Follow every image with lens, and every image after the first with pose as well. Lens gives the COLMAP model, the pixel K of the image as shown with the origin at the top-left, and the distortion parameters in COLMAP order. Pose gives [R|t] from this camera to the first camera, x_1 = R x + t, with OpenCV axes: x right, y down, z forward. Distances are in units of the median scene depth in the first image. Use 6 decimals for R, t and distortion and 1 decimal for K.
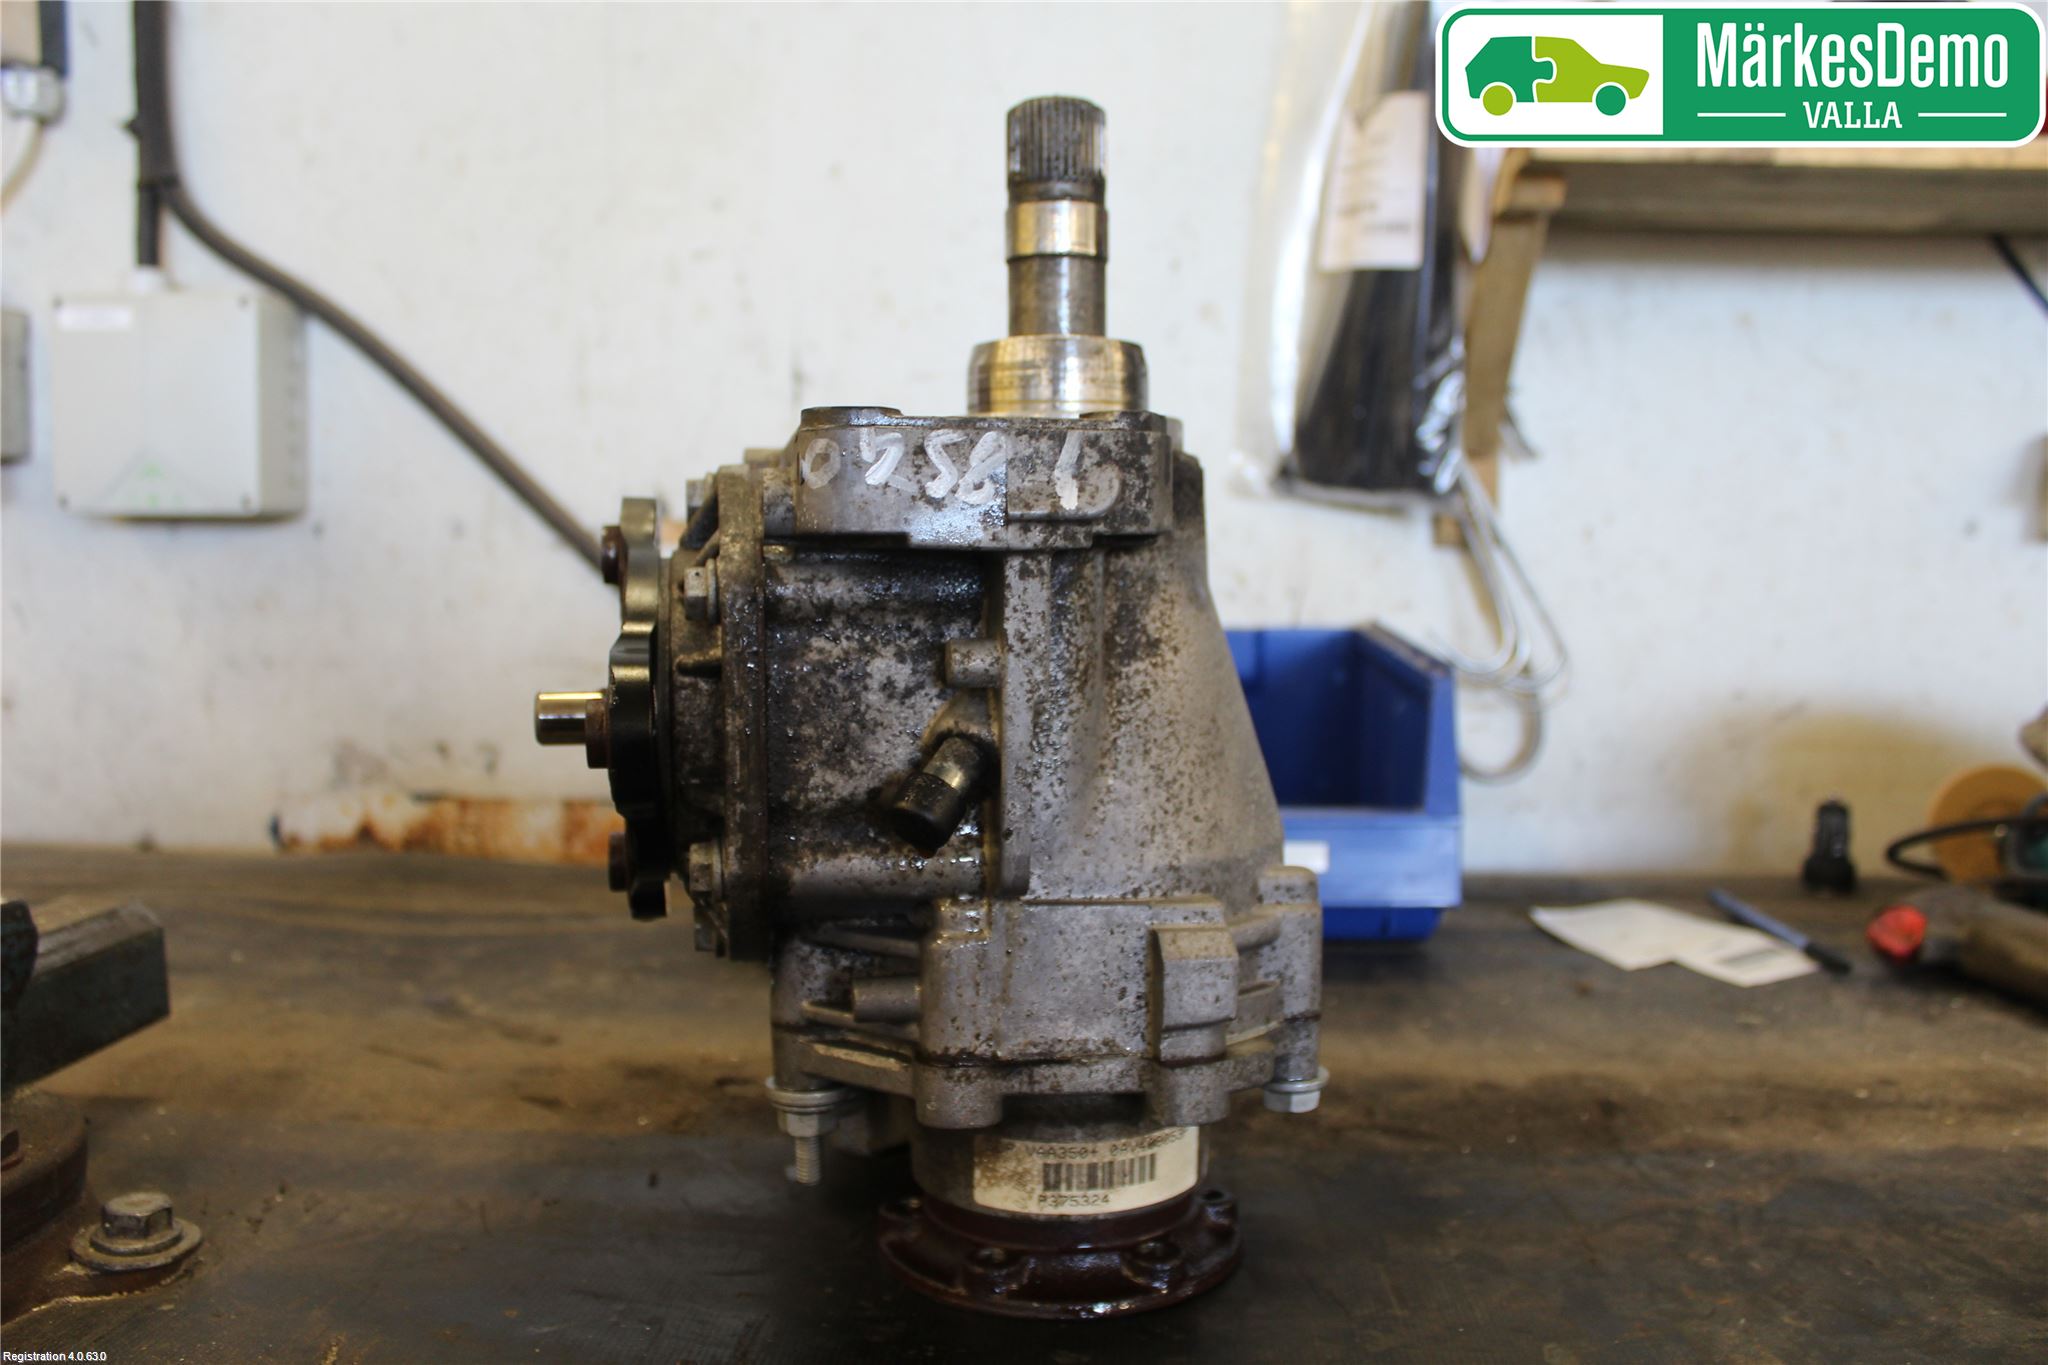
lens RADIAL K [[1676.2, 0, 1024.0], [0, 1676.2, 682.5], [0, 0, 1]] dist [-0.164370, 0.134527]
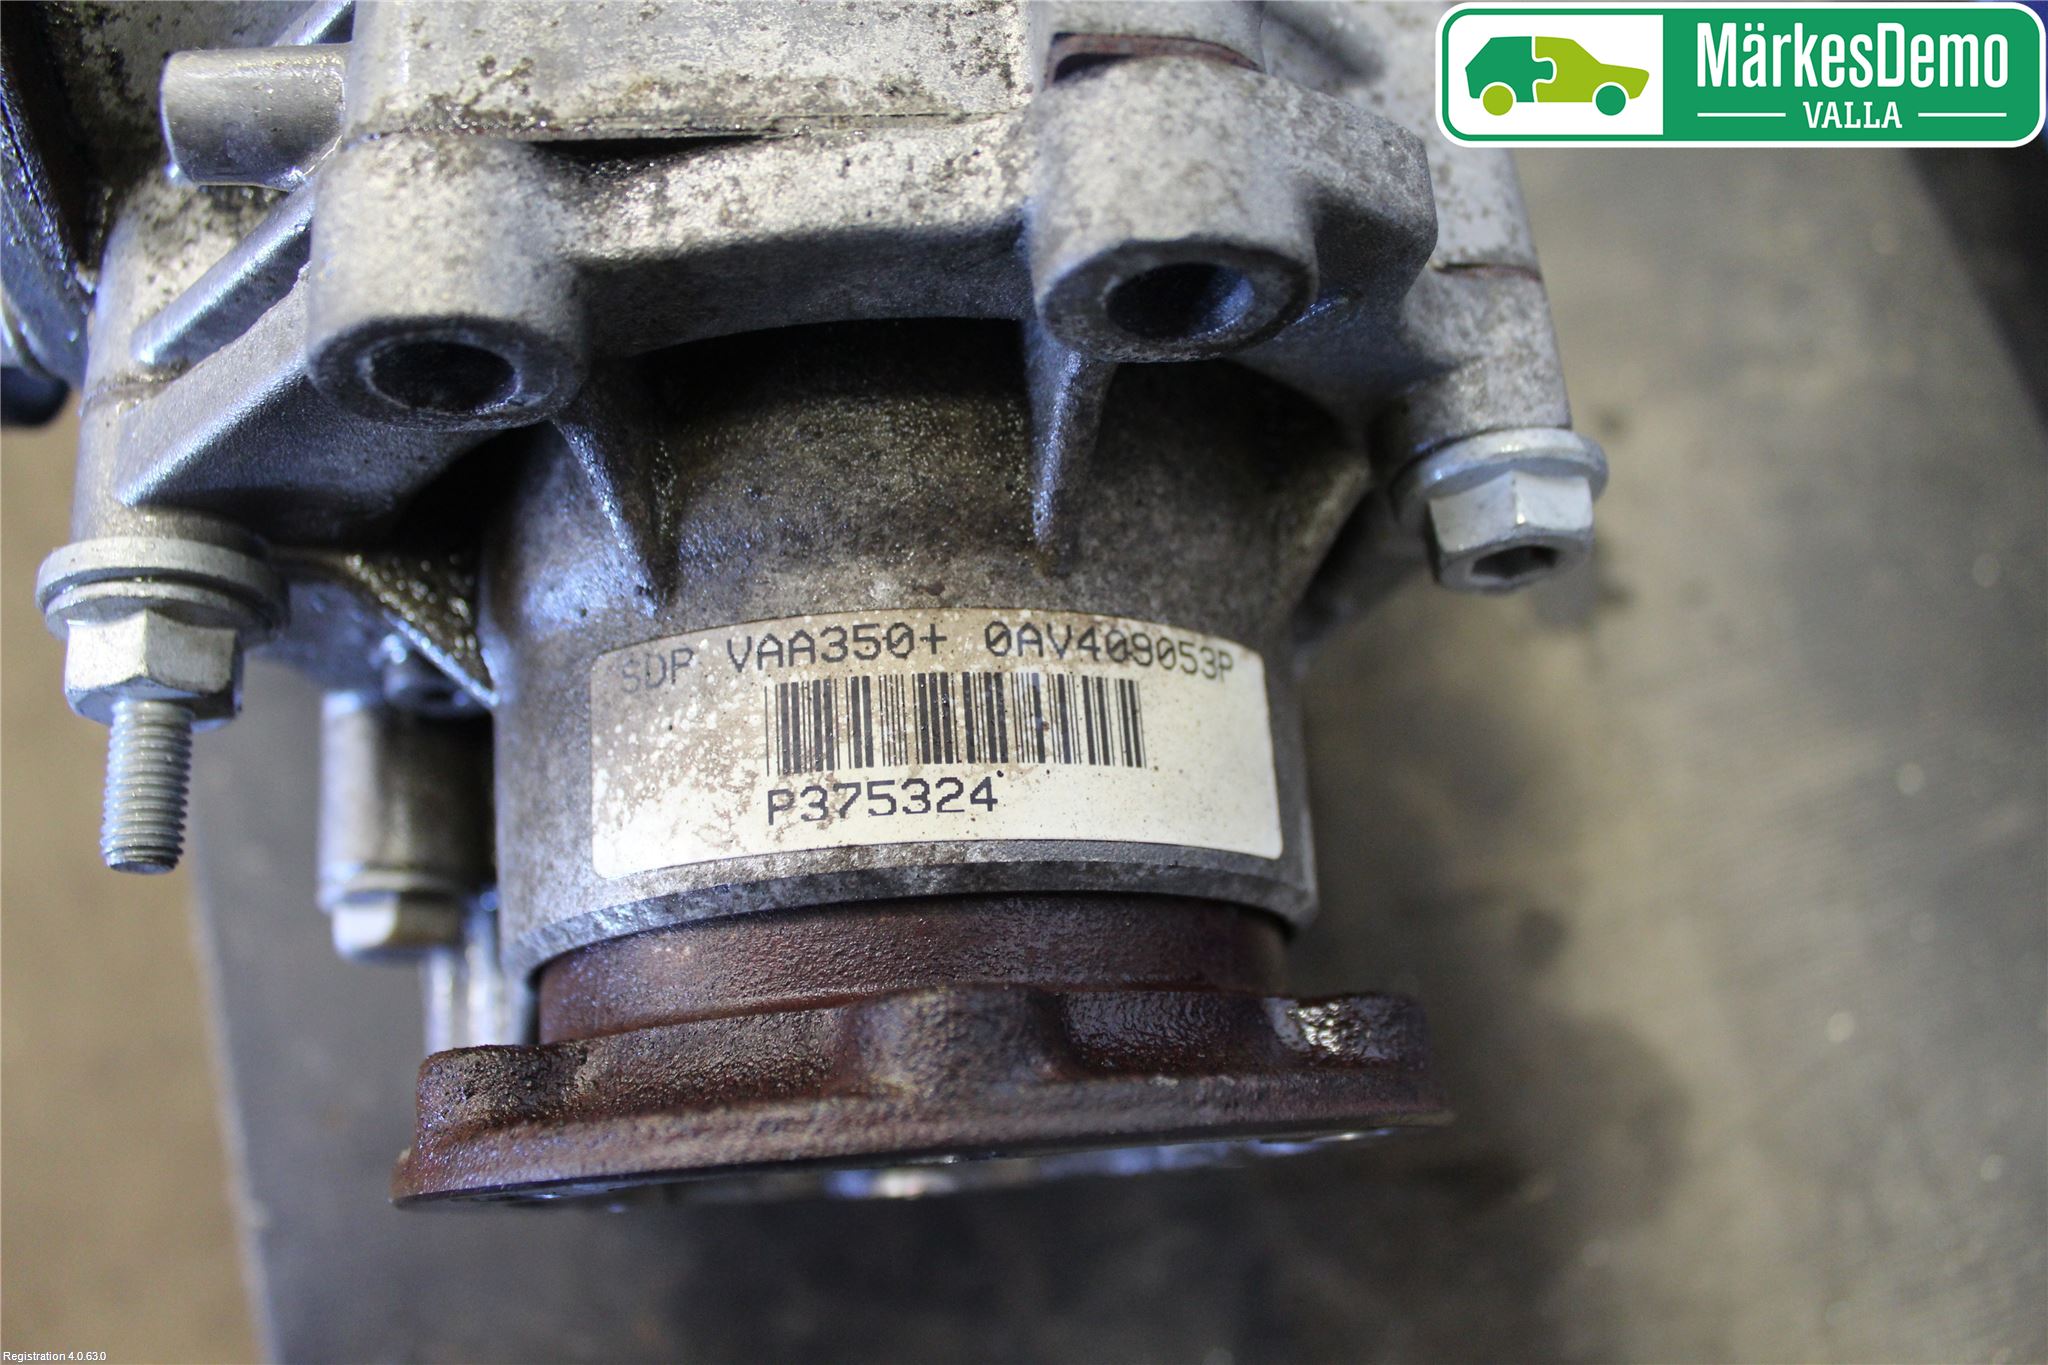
lens RADIAL K [[1676.2, 0, 1024.0], [0, 1676.2, 682.5], [0, 0, 1]] dist [-0.164370, 0.134527]
pose [[0.994887, -0.096469, -0.029888, 0.050528], [0.077293, 0.917785, -0.389482, 0.308939], [0.065003, 0.385181, 0.920549, 0.519814]]
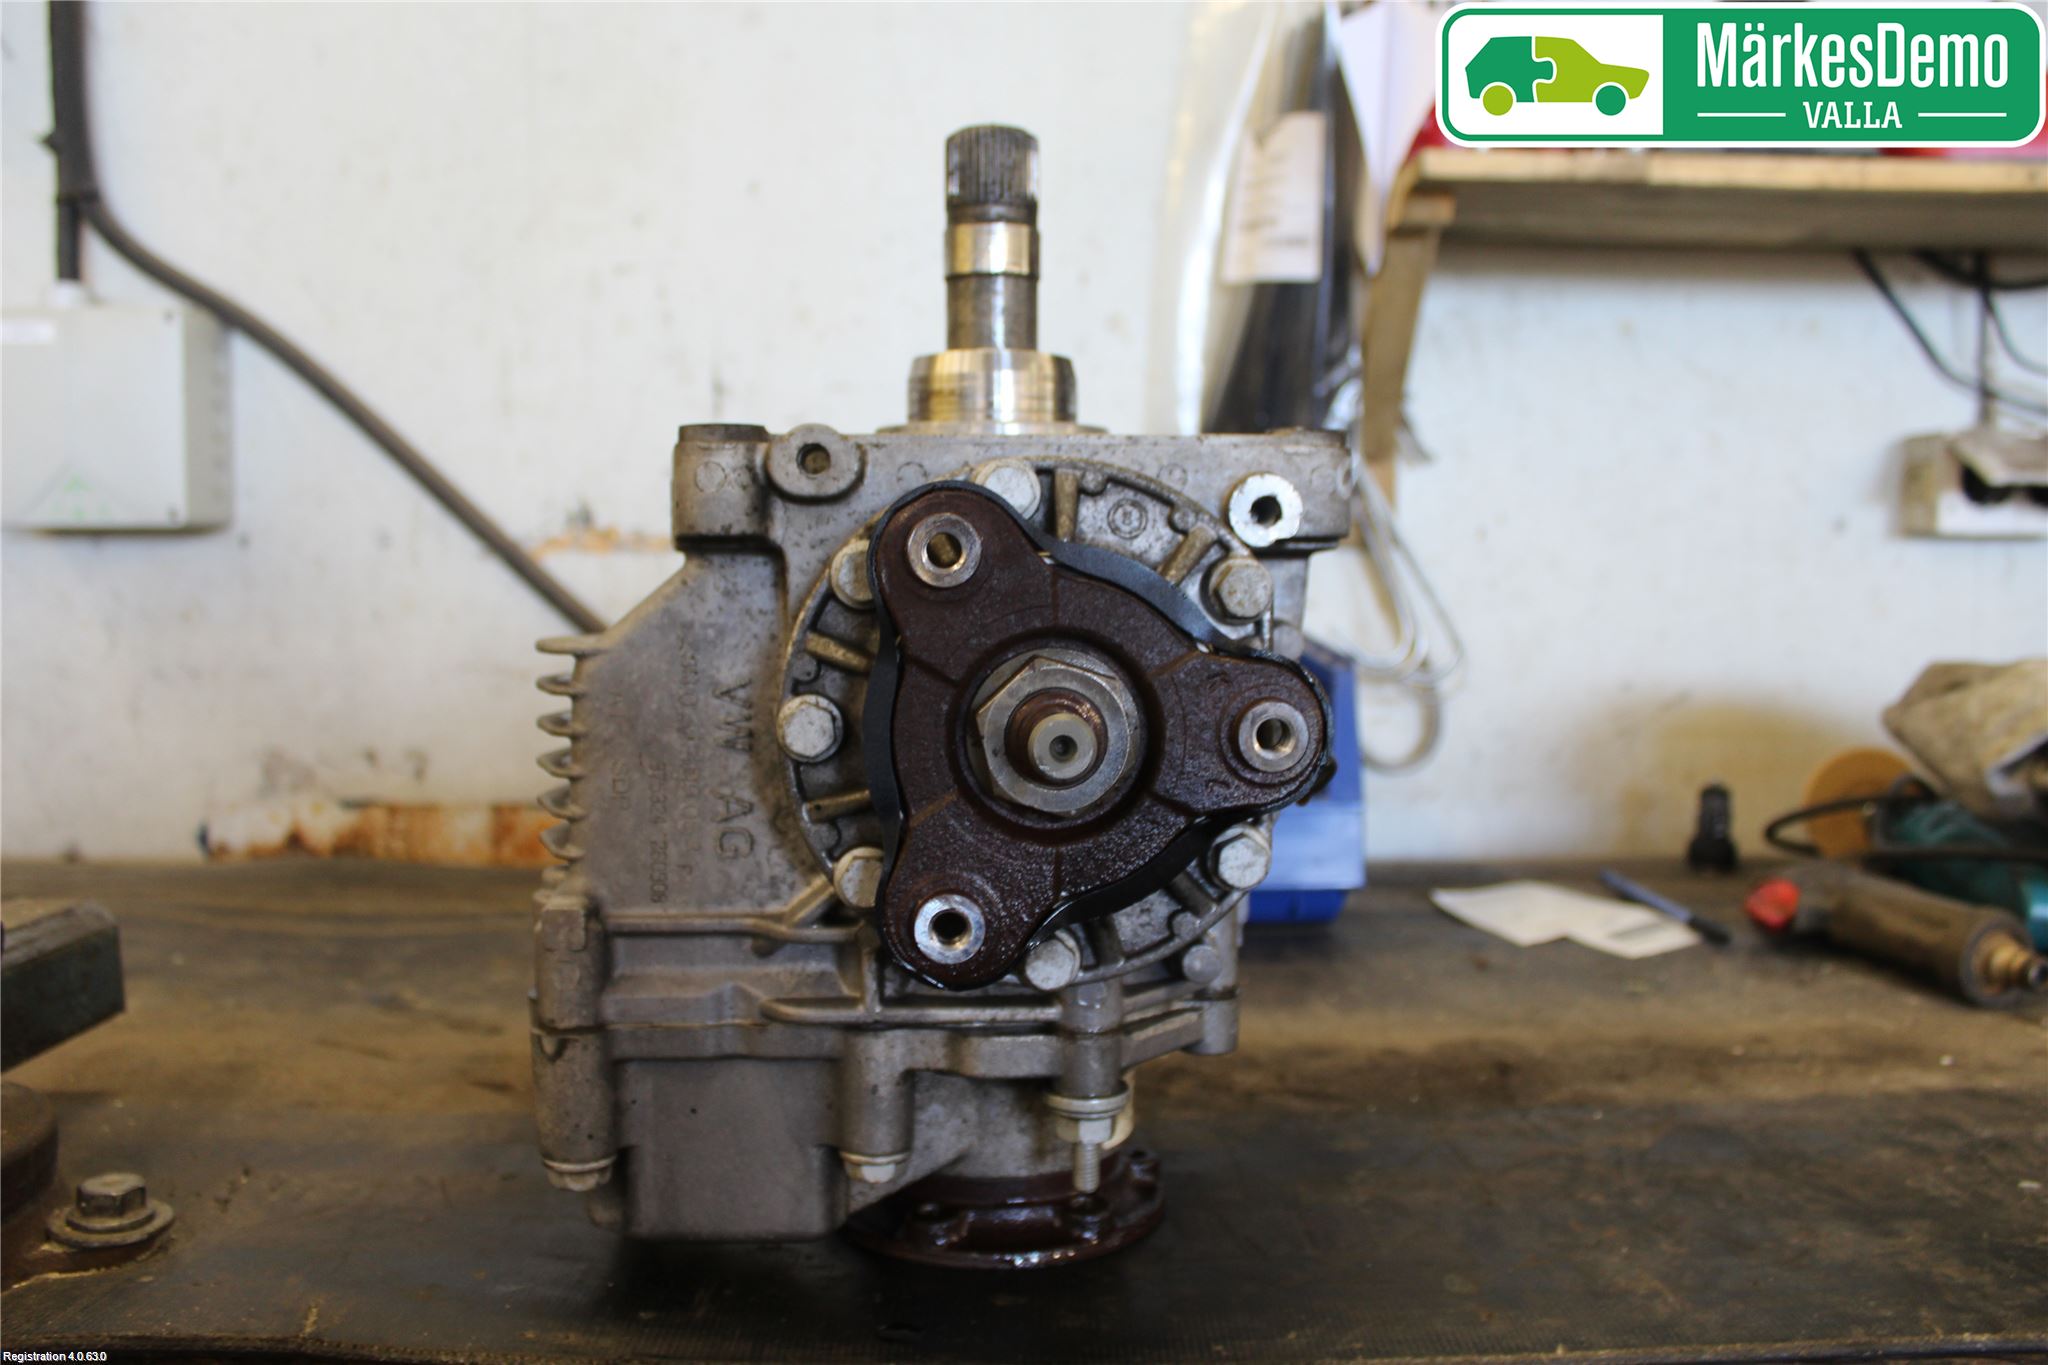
lens RADIAL K [[1672.8, 0, 1026.7], [0, 1672.8, 685.9], [0, 0, 1]] dist [-0.163885, 0.133802]
pose [[0.998308, -0.013128, 0.056651, -0.009359], [0.013315, 0.999907, -0.002920, 0.008230], [-0.056607, 0.003670, 0.998390, -0.045968]]
